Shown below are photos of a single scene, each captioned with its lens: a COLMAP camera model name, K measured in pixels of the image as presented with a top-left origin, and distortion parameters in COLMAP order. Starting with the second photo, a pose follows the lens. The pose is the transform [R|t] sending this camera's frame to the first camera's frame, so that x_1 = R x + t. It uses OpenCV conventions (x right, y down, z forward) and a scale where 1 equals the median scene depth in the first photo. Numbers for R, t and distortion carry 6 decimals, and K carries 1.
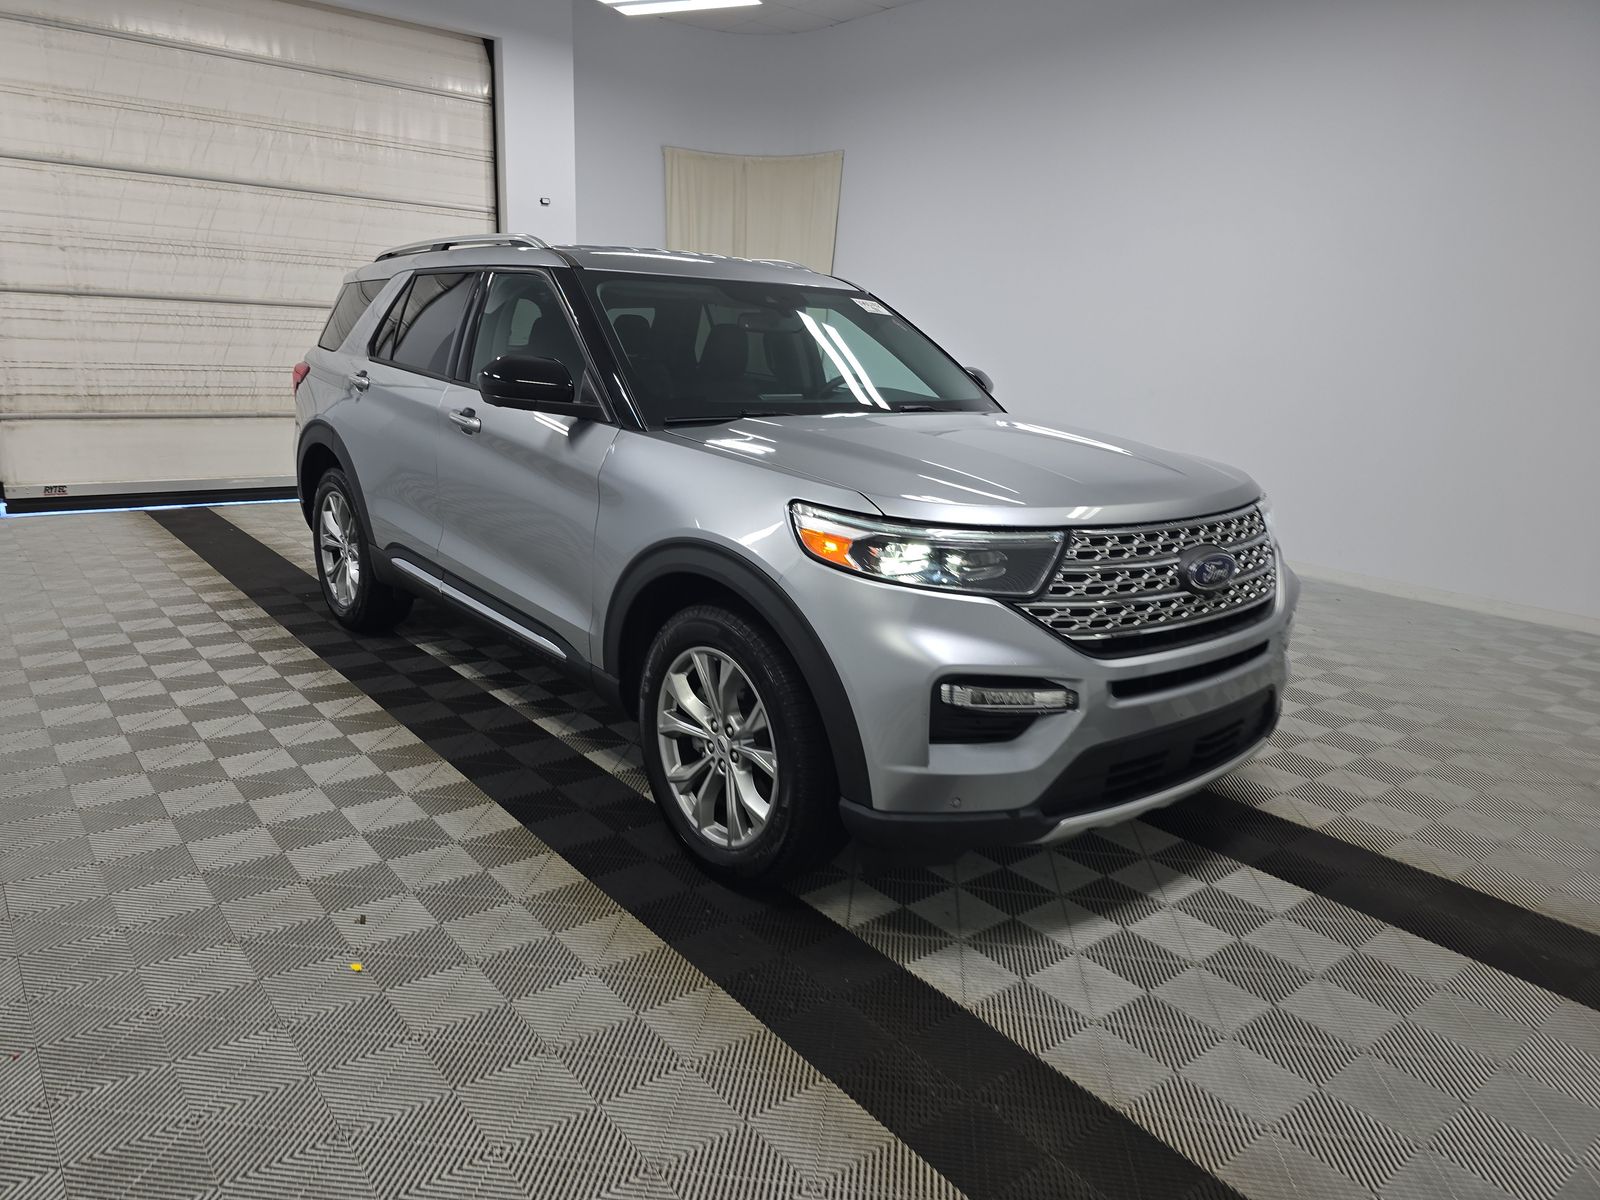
lens RADIAL K [[1083.8, 0, 800.0], [0, 1083.8, 600.0], [0, 0, 1]] dist [0.004662, 0.000569]
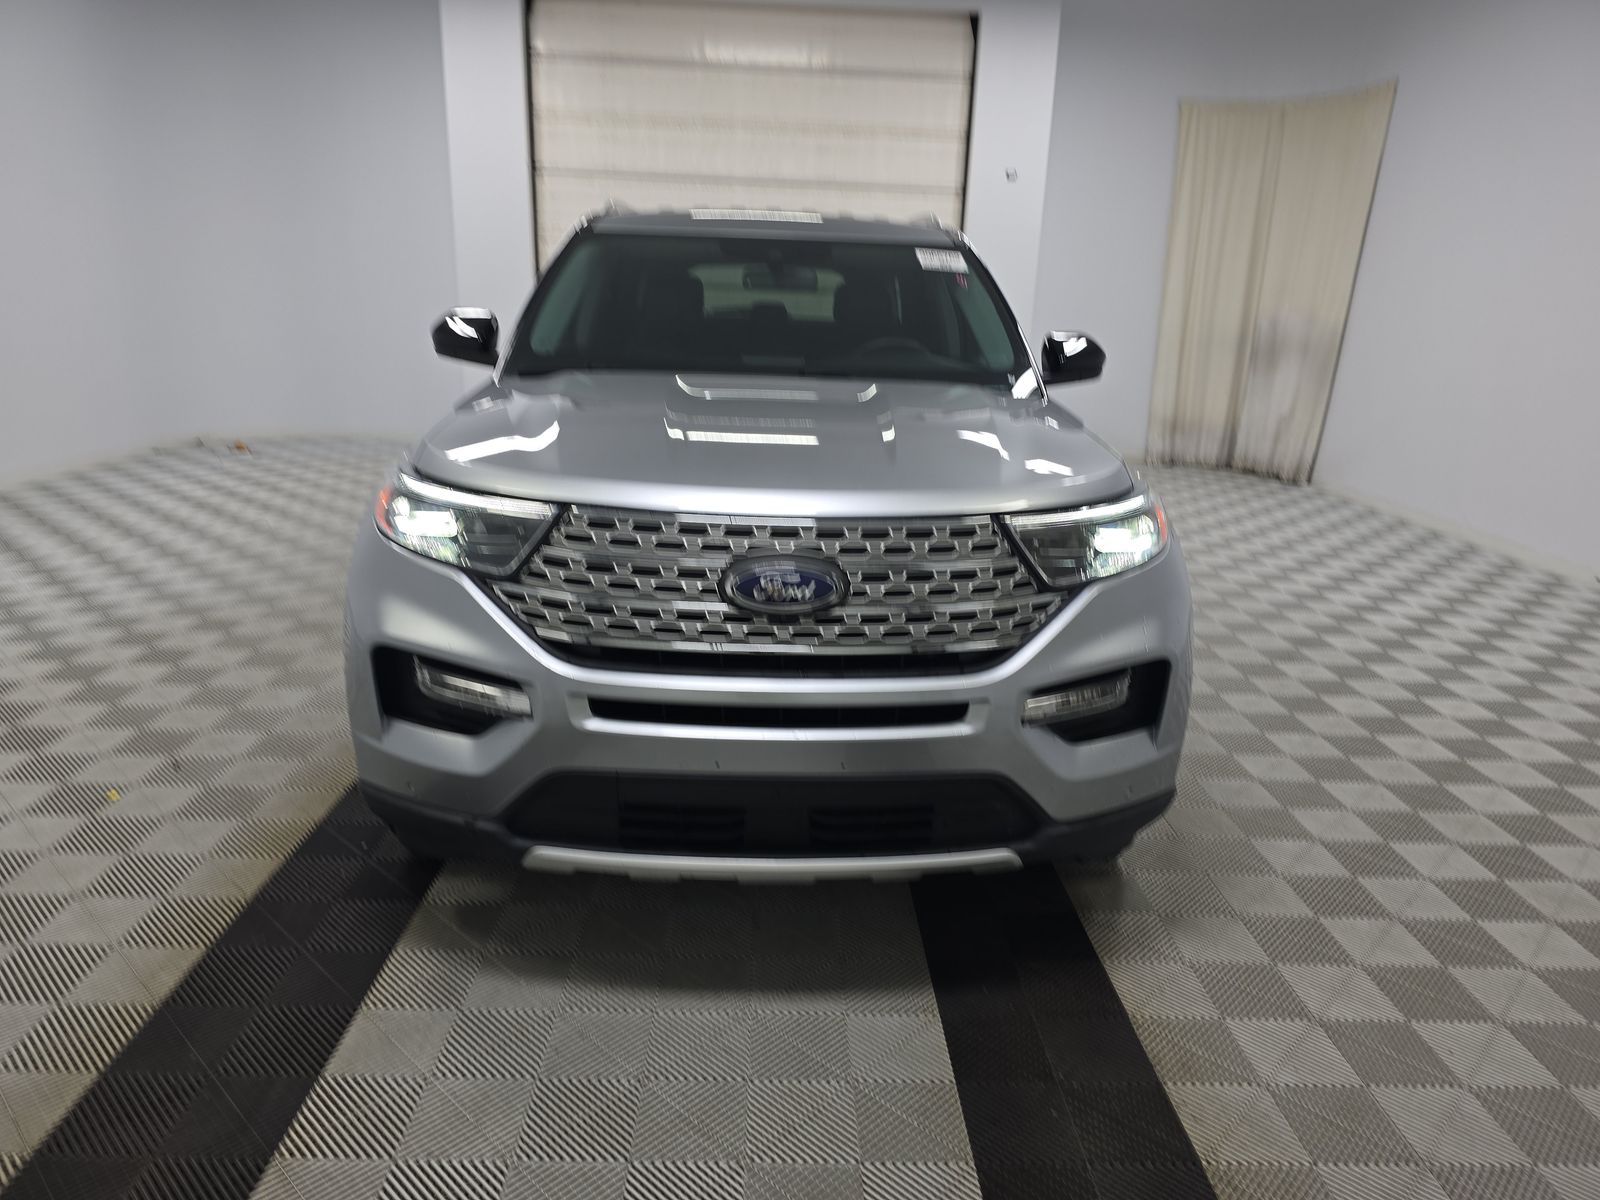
lens RADIAL K [[1081.6, 0, 808.3], [0, 1081.6, 596.7], [0, 0, 1]] dist [0.065039, -0.055940]
pose [[0.795459, 0.148178, -0.587613, 0.301640], [-0.146689, 0.987891, 0.050541, -0.021886], [0.587986, 0.045993, 0.807562, 0.146834]]
